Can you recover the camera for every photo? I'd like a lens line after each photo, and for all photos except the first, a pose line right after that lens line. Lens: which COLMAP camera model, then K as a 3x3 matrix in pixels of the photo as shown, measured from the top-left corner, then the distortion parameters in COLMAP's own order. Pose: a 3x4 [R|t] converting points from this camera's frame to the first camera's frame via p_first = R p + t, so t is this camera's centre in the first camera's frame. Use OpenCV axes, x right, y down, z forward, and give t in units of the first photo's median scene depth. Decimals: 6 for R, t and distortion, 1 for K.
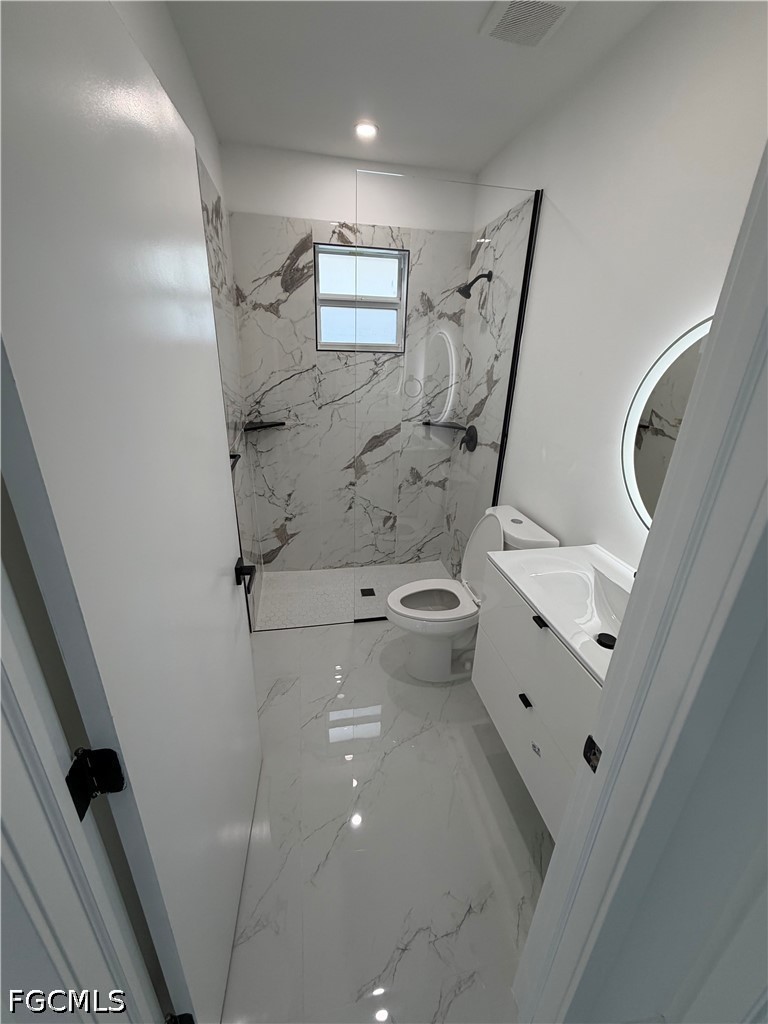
lens RADIAL K [[413.6, 0, 384.0], [0, 413.6, 512.0], [0, 0, 1]] dist [0.000717, -0.000434]
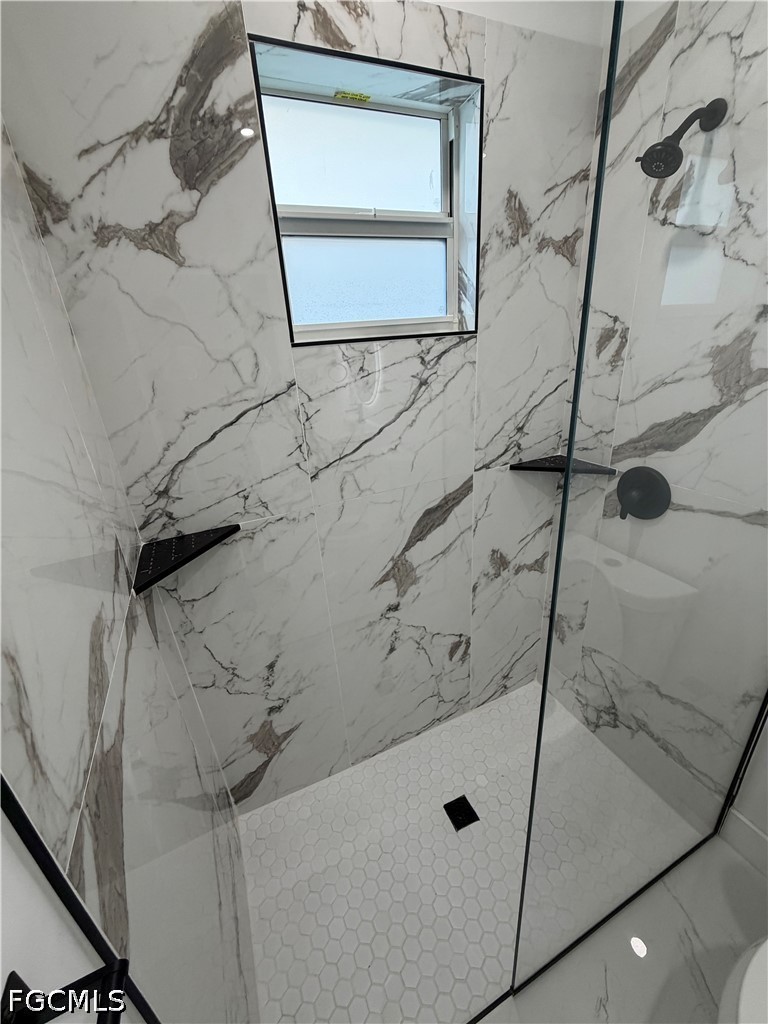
lens RADIAL K [[413.6, 0, 384.0], [0, 413.6, 512.0], [0, 0, 1]] dist [0.000717, -0.000434]
pose [[0.968129, -0.176071, 0.178116, -0.171657], [0.172624, 0.984373, 0.034796, -0.222030], [-0.181460, -0.002939, 0.983394, 0.567383]]
